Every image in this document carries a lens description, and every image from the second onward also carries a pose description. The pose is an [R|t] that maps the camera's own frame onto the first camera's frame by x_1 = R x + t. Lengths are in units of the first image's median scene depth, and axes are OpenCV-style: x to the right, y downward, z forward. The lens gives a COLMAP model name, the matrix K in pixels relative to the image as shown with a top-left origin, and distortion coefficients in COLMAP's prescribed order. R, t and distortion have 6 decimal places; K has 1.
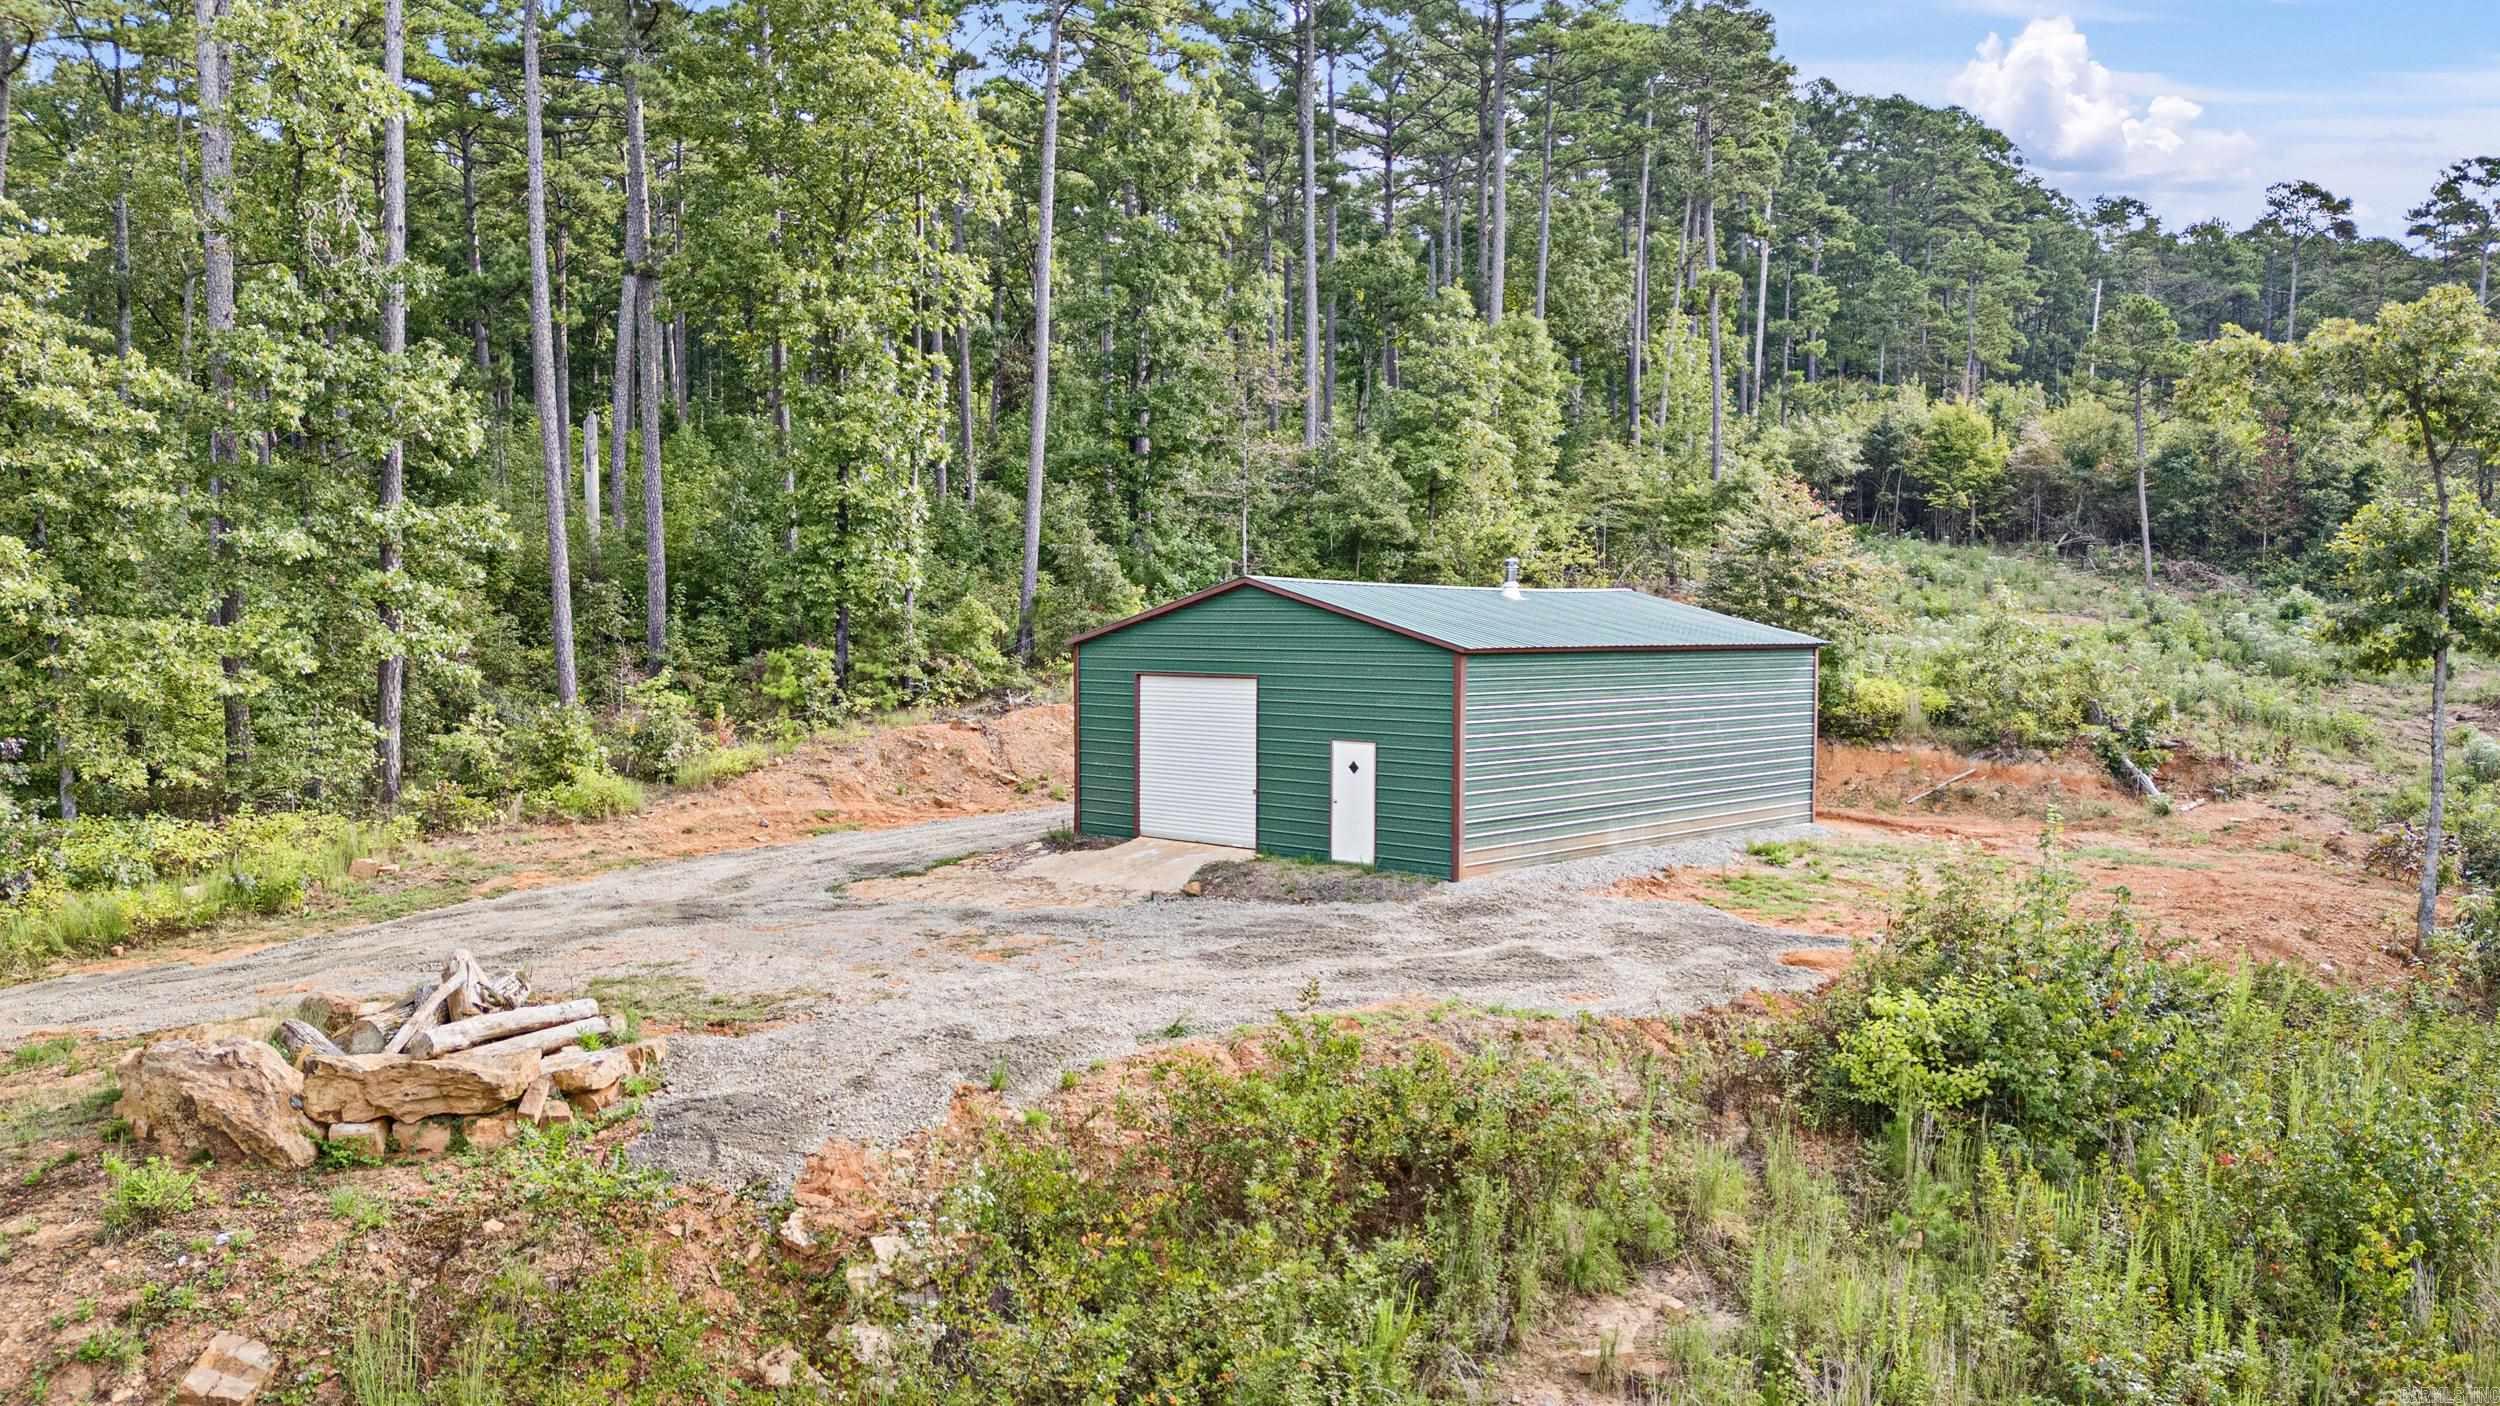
lens RADIAL K [[1846.9, 0, 1250.0], [0, 1846.9, 703.0], [0, 0, 1]] dist [0.053887, -0.049193]
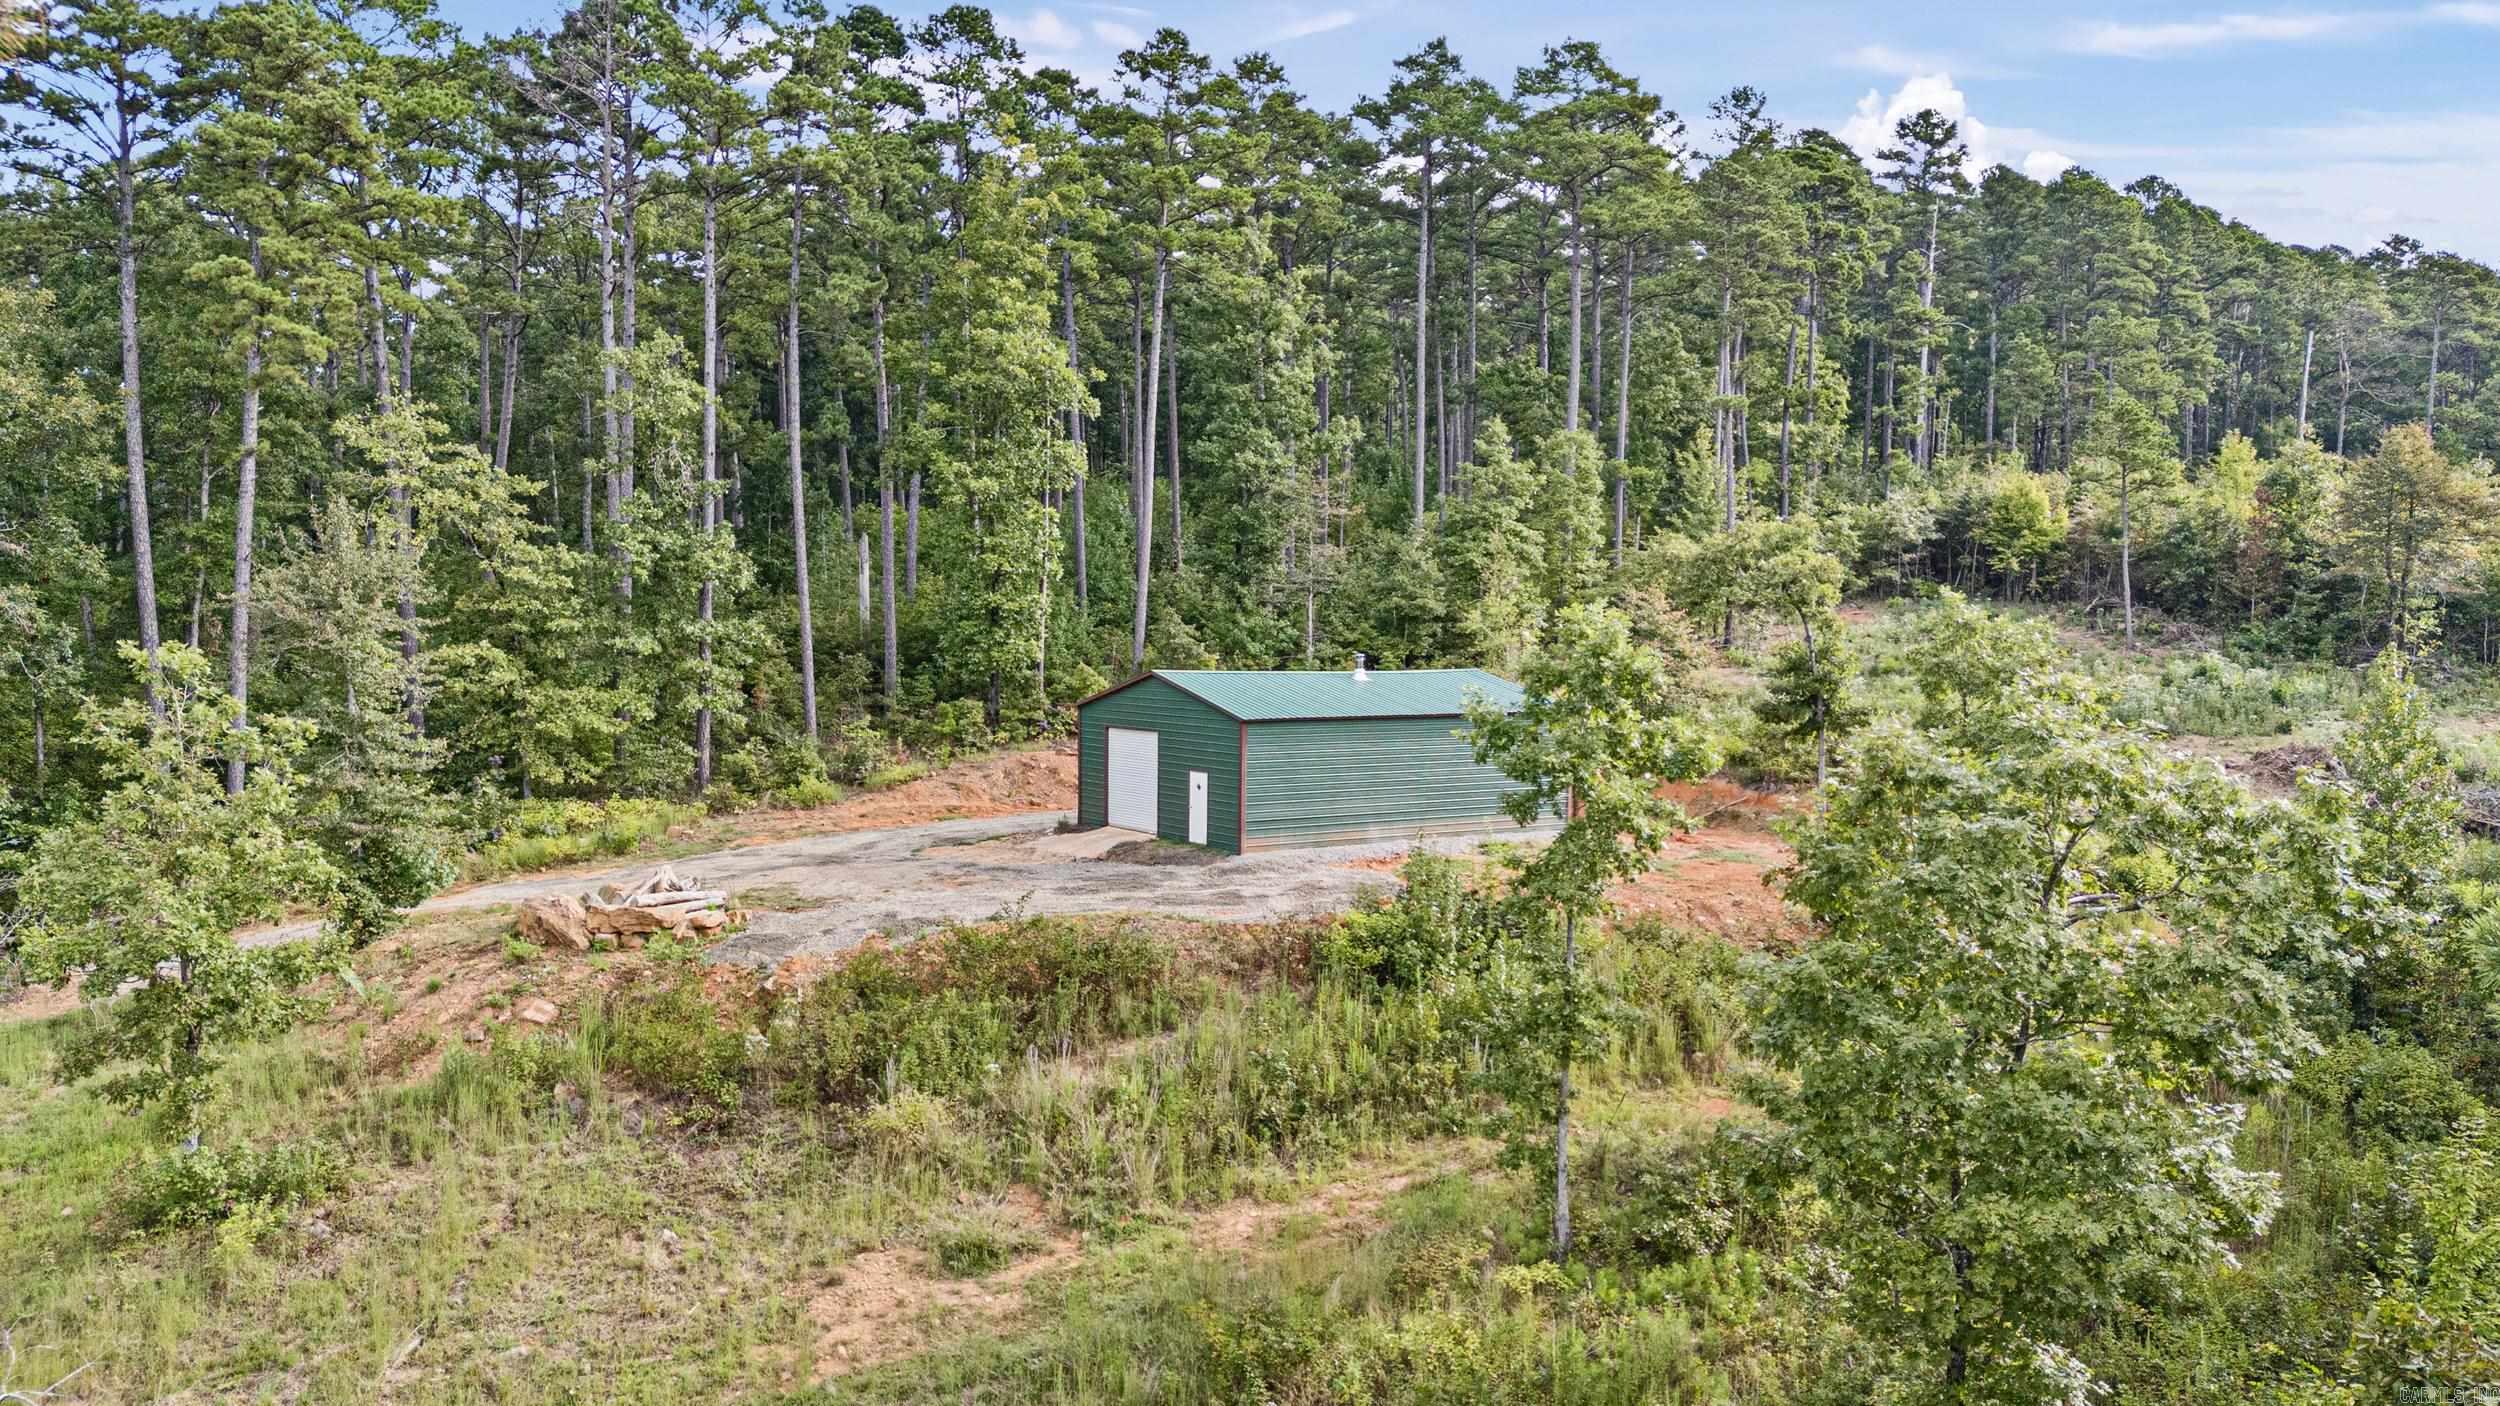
lens RADIAL K [[1846.9, 0, 1250.0], [0, 1846.9, 703.0], [0, 0, 1]] dist [0.053887, -0.049193]
pose [[0.973925, 0.012376, -0.226531, 0.423285], [-0.013186, 0.999911, -0.002064, -0.034215], [0.226485, 0.004997, 0.974002, -0.551080]]
